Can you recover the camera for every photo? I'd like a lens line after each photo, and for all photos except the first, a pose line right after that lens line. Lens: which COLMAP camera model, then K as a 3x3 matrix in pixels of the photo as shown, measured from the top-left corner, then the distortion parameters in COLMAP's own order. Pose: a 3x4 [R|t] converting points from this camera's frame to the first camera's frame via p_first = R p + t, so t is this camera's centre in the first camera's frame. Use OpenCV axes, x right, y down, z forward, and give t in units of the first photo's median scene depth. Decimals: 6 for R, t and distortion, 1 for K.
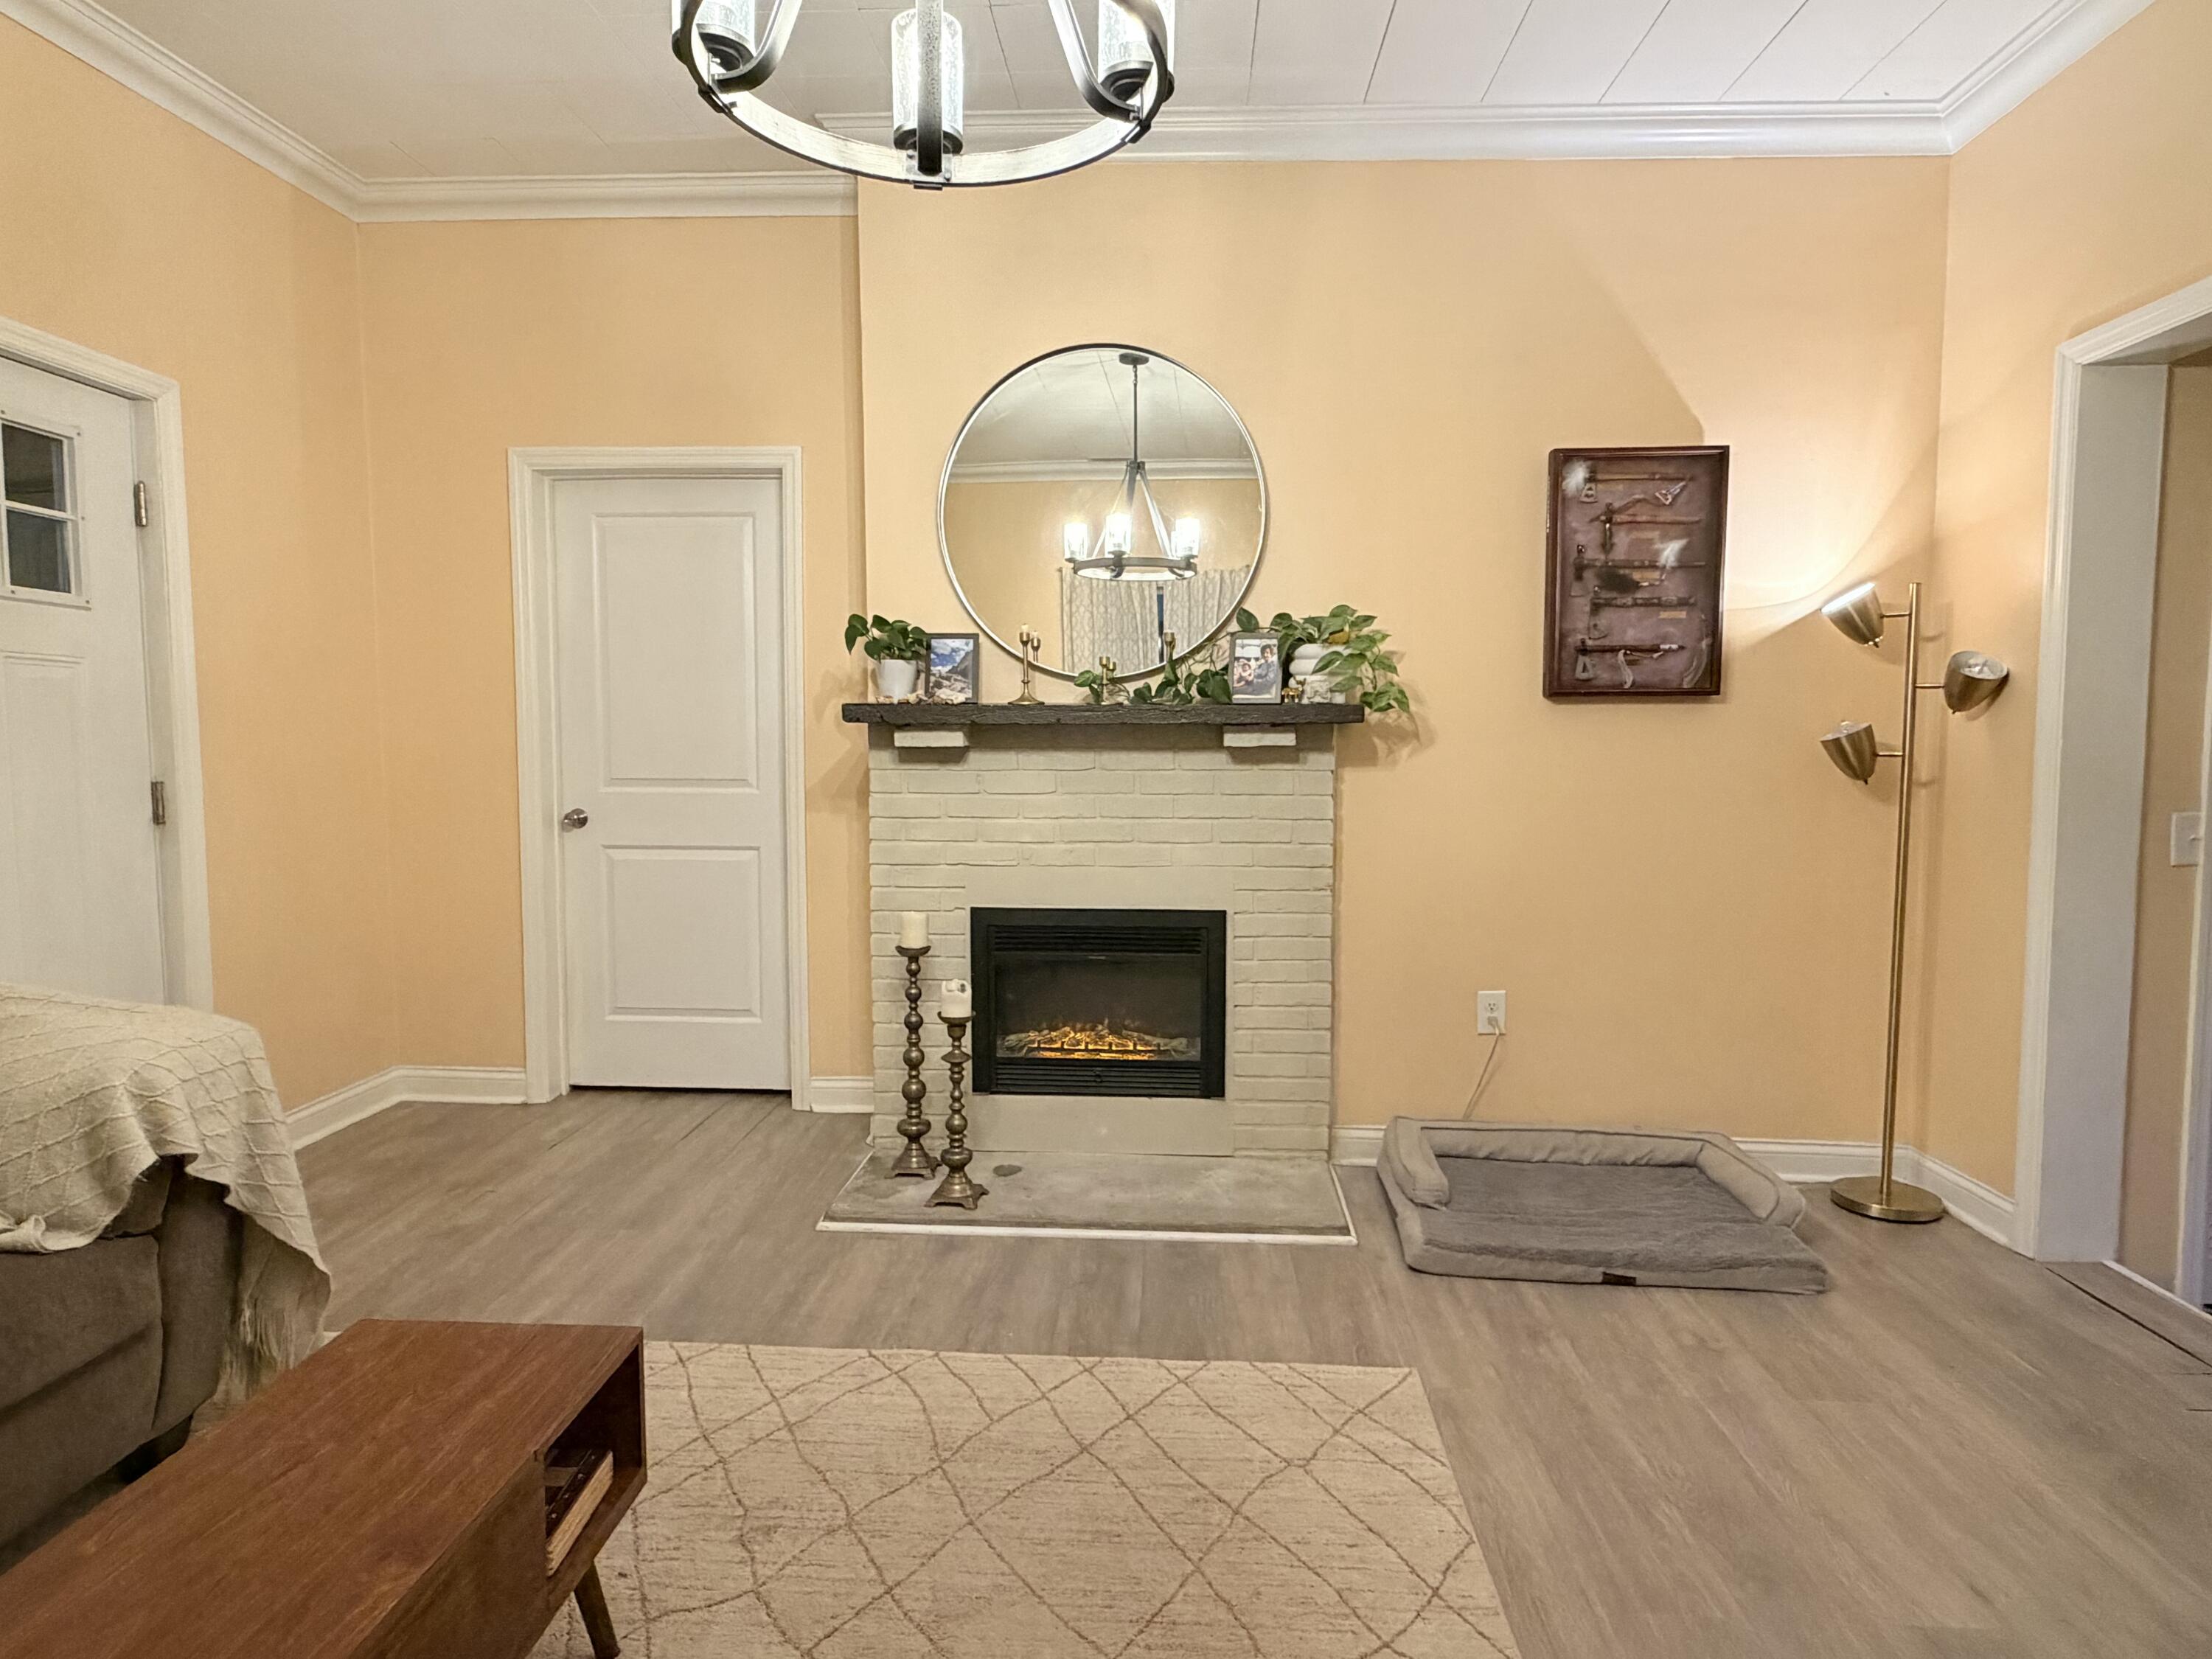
lens RADIAL K [[1243.2, 0, 1106.0], [0, 1243.2, 829.5], [0, 0, 1]] dist [-0.008506, 0.001848]
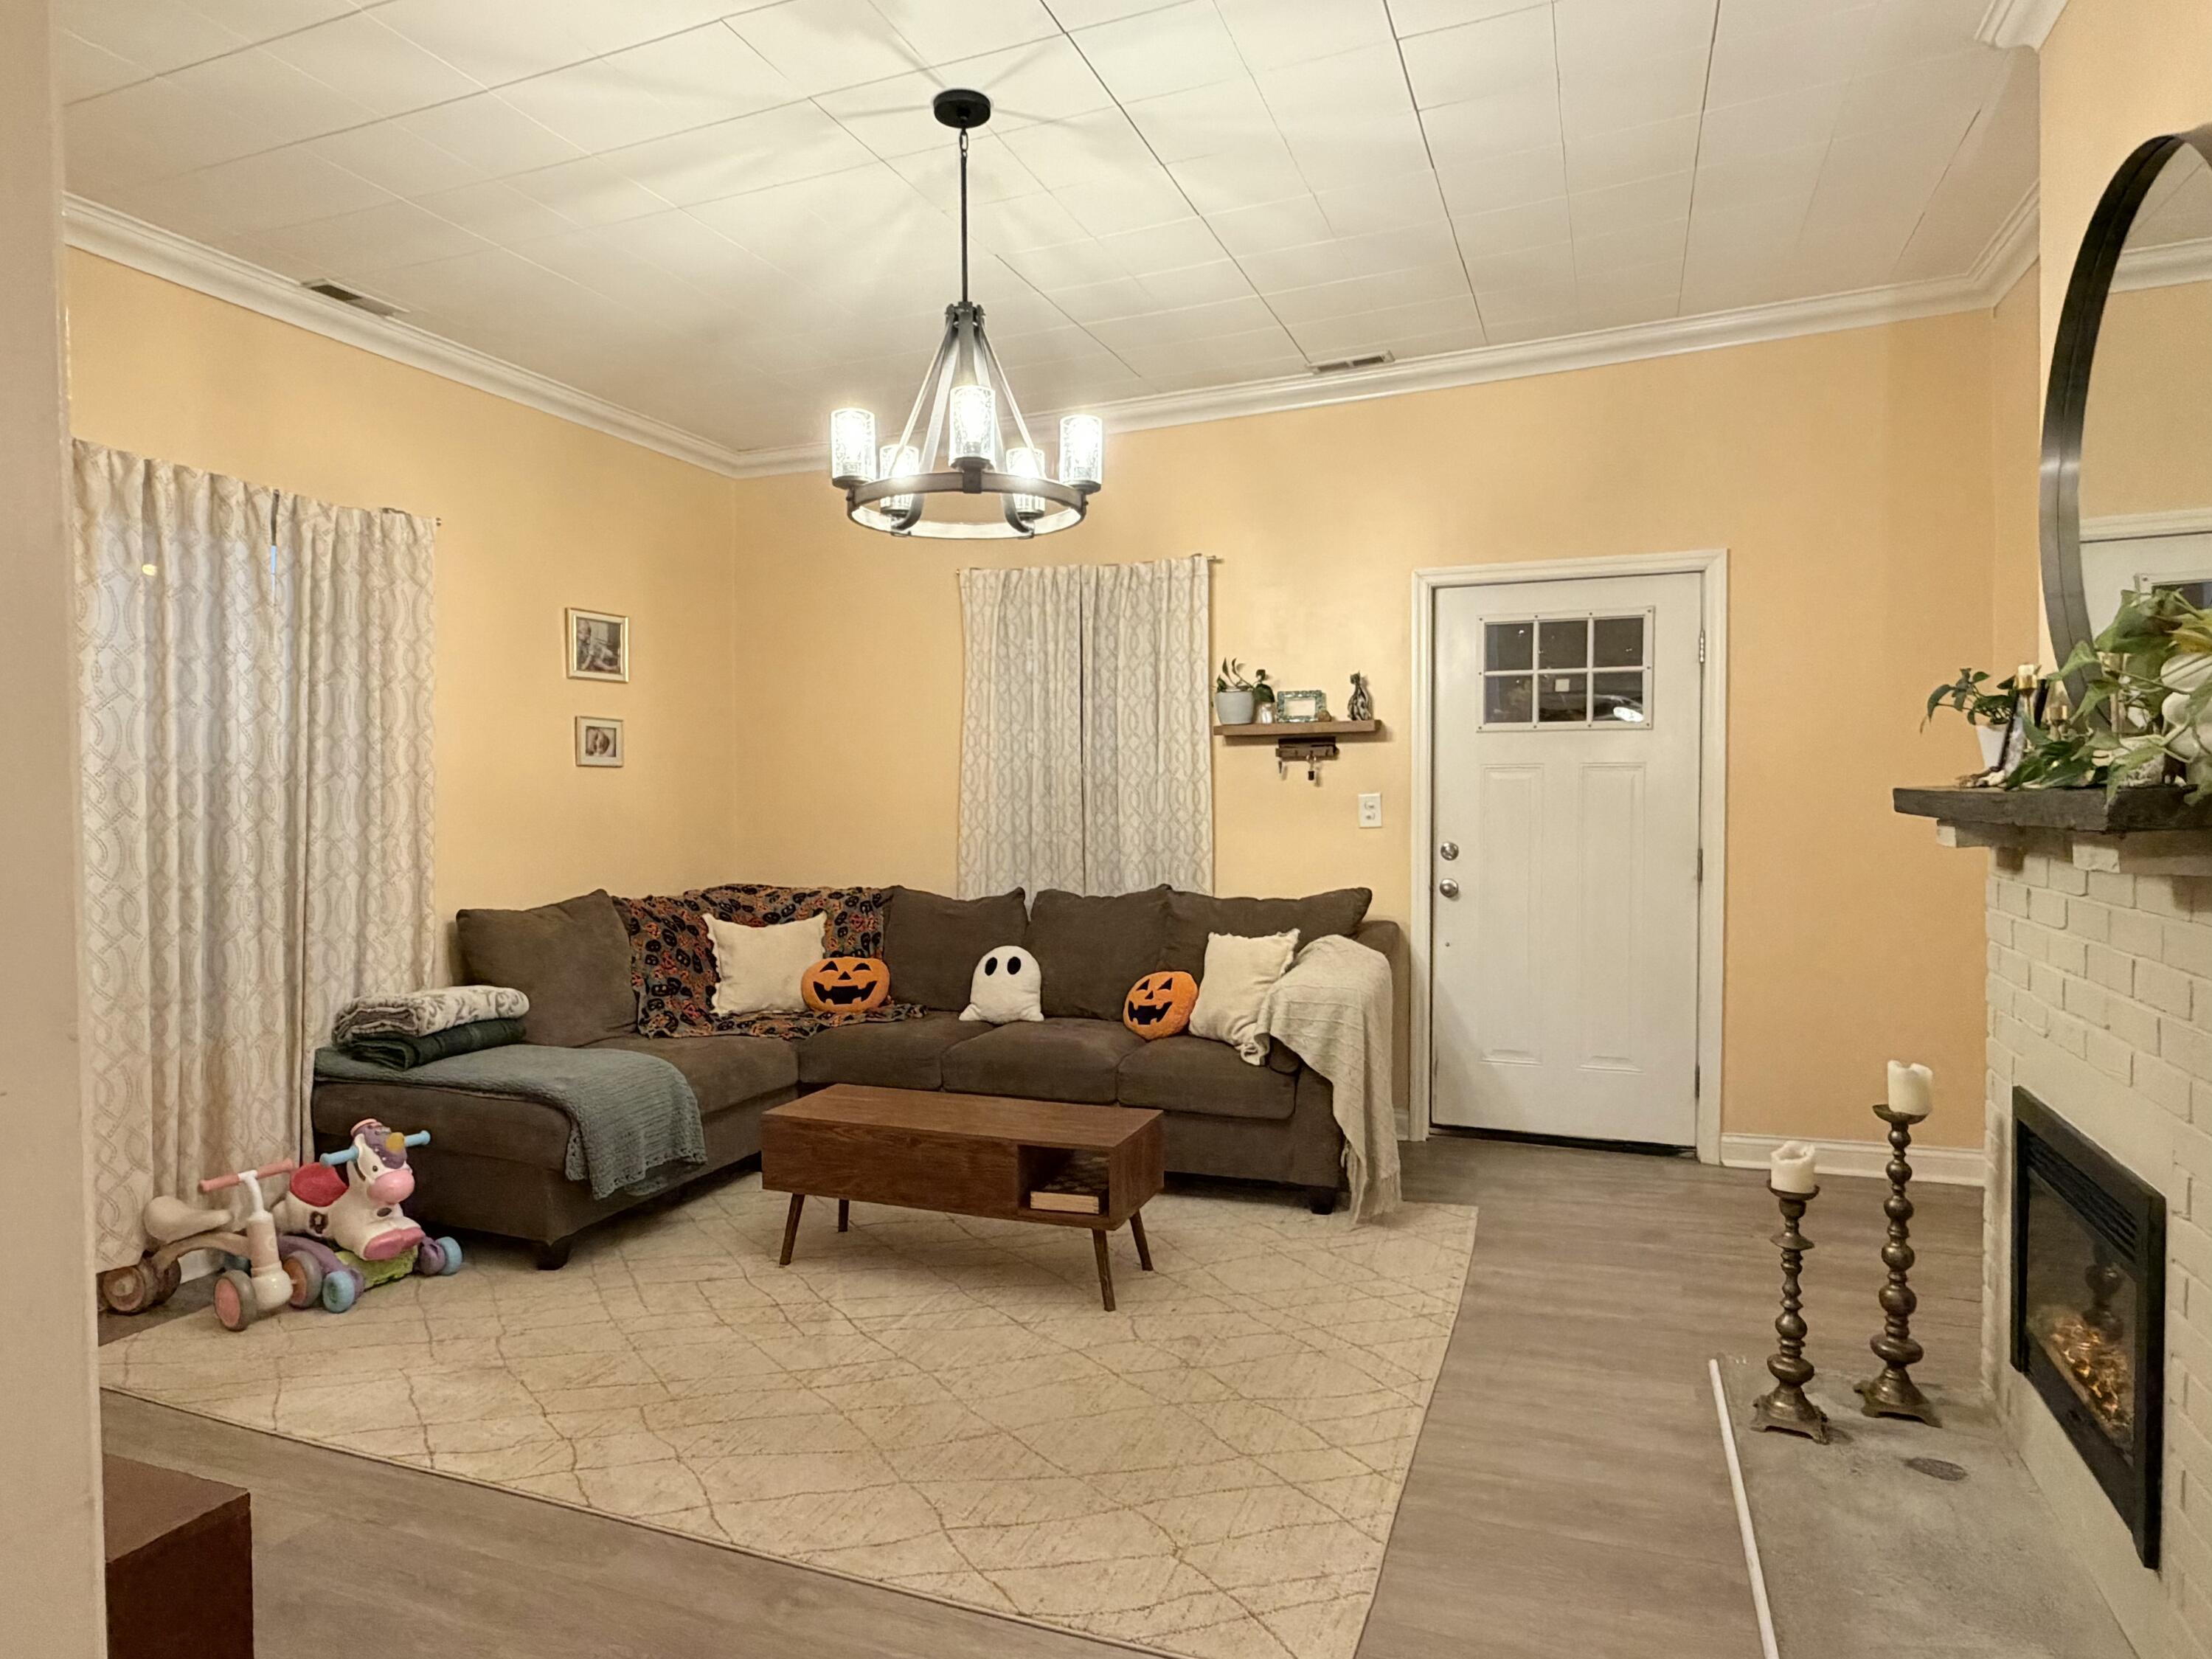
lens RADIAL K [[1317.2, 0, 1106.0], [0, 1317.2, 829.5], [0, 0, 1]] dist [-0.001827, -0.000105]
pose [[-0.312738, 0.027236, -0.949449, 0.853229], [-0.054283, 0.997443, 0.046493, -0.098873], [0.948287, 0.066079, -0.310460, 0.880399]]
